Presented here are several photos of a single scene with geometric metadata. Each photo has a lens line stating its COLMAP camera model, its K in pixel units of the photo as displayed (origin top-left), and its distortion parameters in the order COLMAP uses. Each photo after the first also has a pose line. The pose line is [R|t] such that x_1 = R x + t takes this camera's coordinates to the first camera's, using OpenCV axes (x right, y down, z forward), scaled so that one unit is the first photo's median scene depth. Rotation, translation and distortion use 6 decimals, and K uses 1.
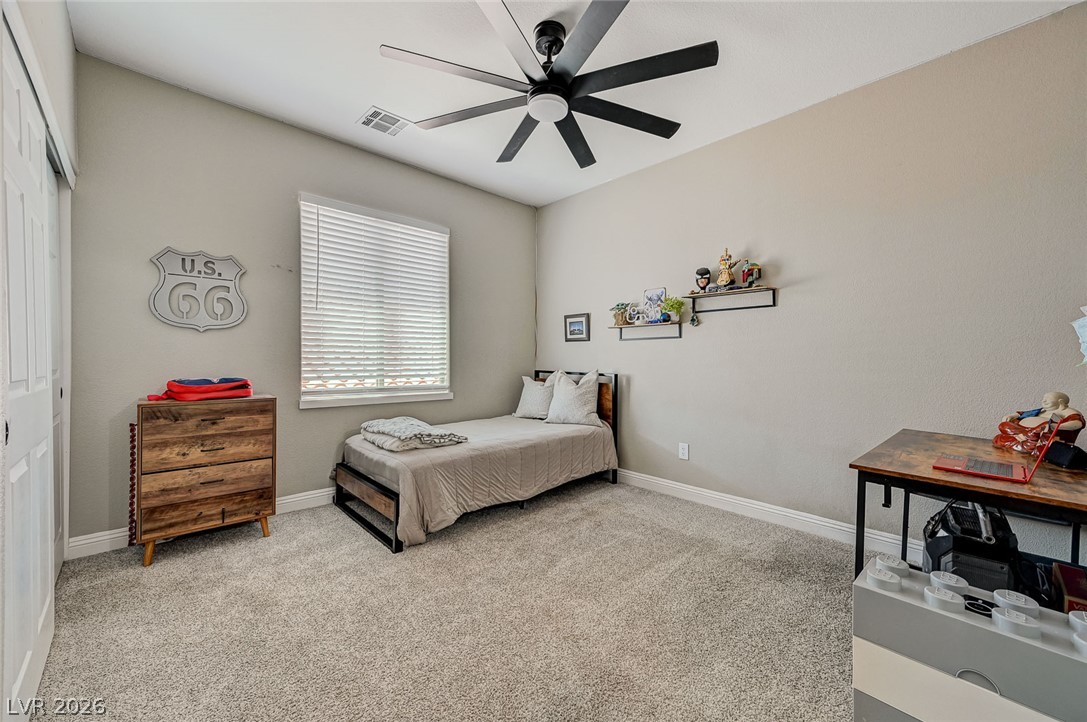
lens RADIAL K [[429.7, 0, 543.5], [0, 429.7, 361.0], [0, 0, 1]] dist [0.000439, 0.000162]
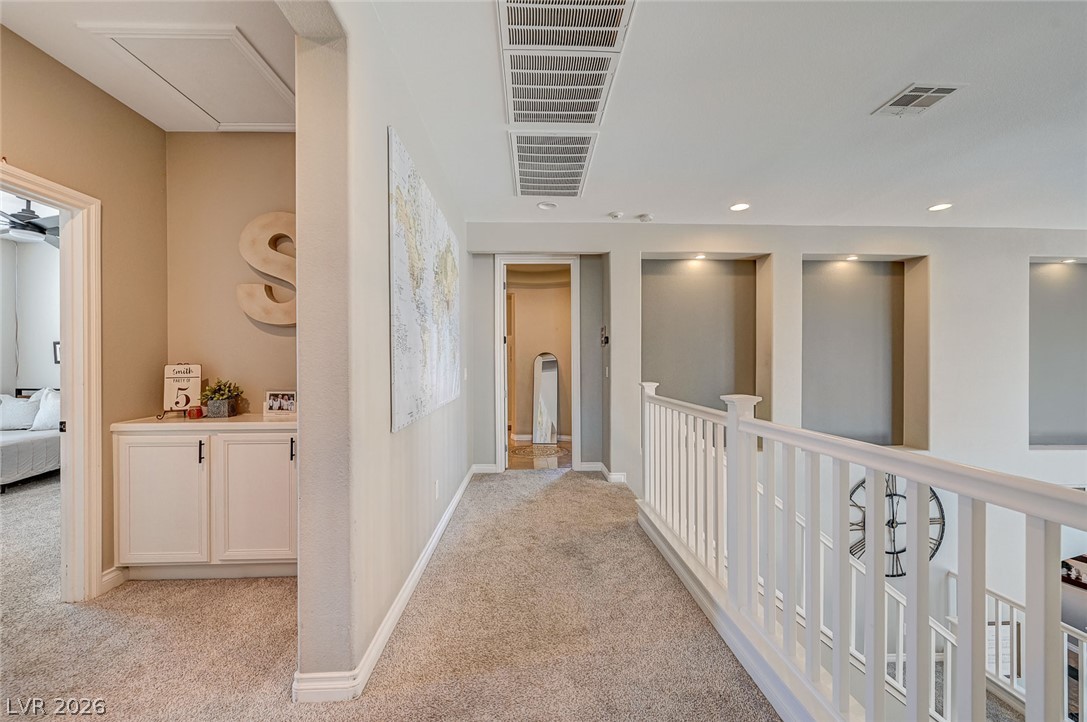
lens RADIAL K [[452.4, 0, 539.7], [0, 452.4, 365.3], [0, 0, 1]] dist [-0.001379, -0.000006]
pose [[0.663631, -0.005663, 0.748038, 0.009166], [0.009959, 0.999950, -0.001264, -0.035932], [-0.747993, 0.008289, 0.663654, -1.197086]]
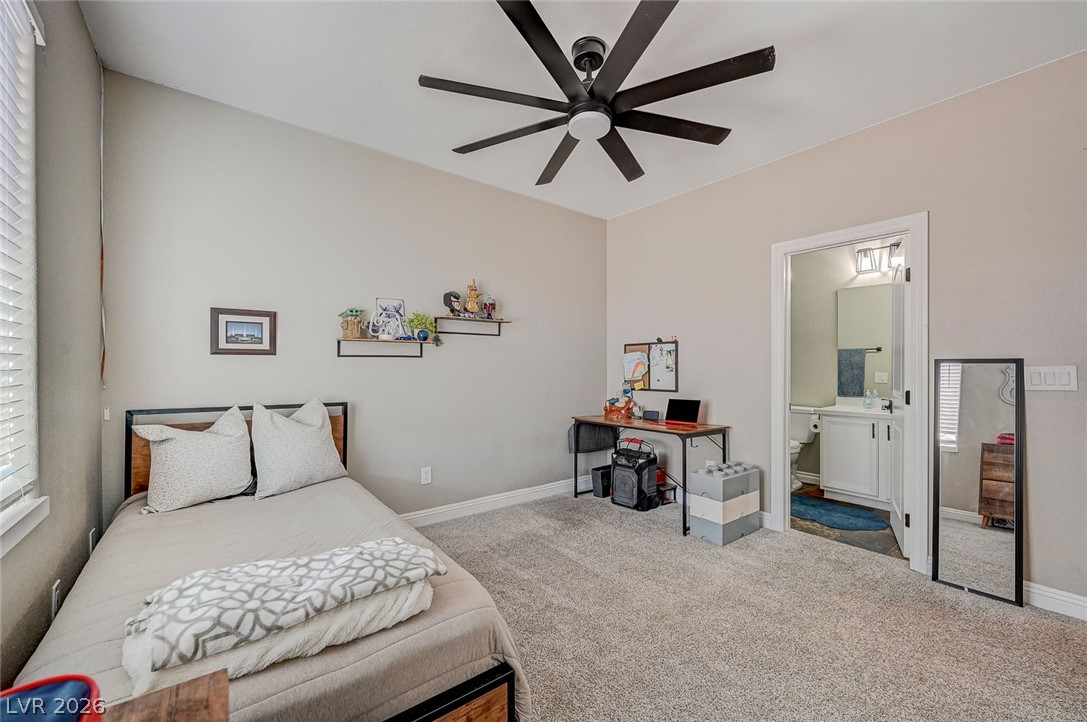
lens RADIAL K [[430.6, 0, 543.3], [0, 430.6, 366.7], [0, 0, 1]] dist [0.000015, 0.000375]
pose [[0.080494, -0.002602, 0.996752, -0.684268], [0.009170, 0.999956, 0.001870, -0.036049], [-0.996713, 0.008990, 0.080514, 0.741530]]
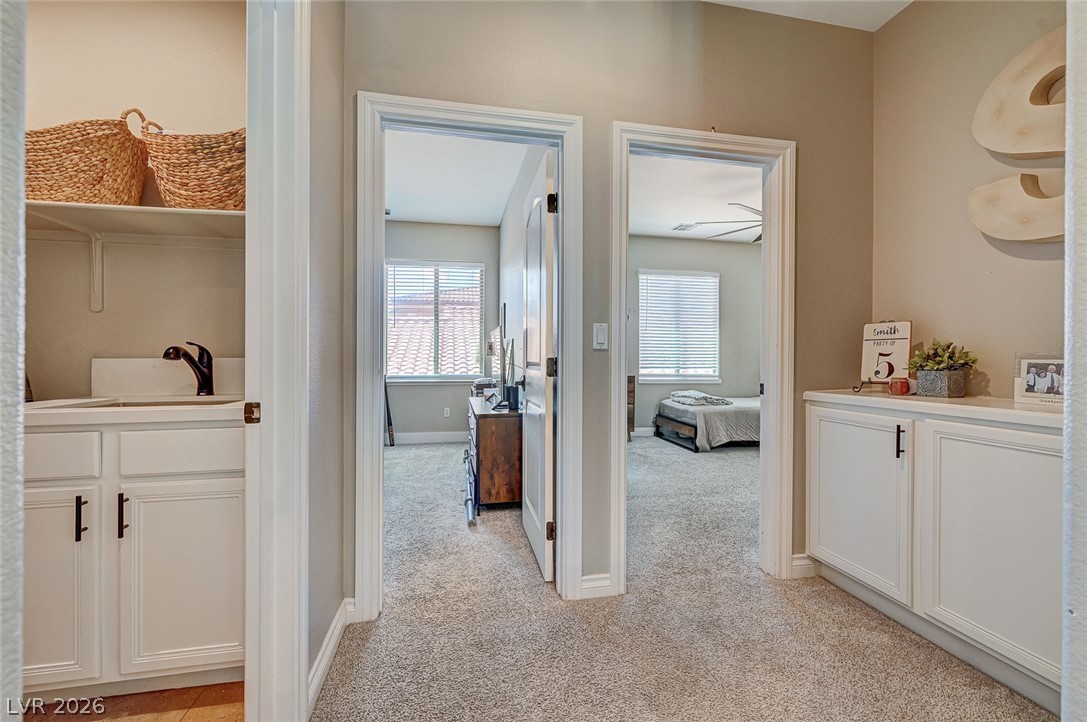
lens RADIAL K [[450.8, 0, 548.4], [0, 450.8, 359.7], [0, 0, 1]] dist [-0.000377, 0.000387]
pose [[0.852434, 0.002143, -0.522831, 0.134593], [-0.004728, 0.999982, -0.003610, 0.015754], [0.522814, 0.005549, 0.852429, -0.900742]]
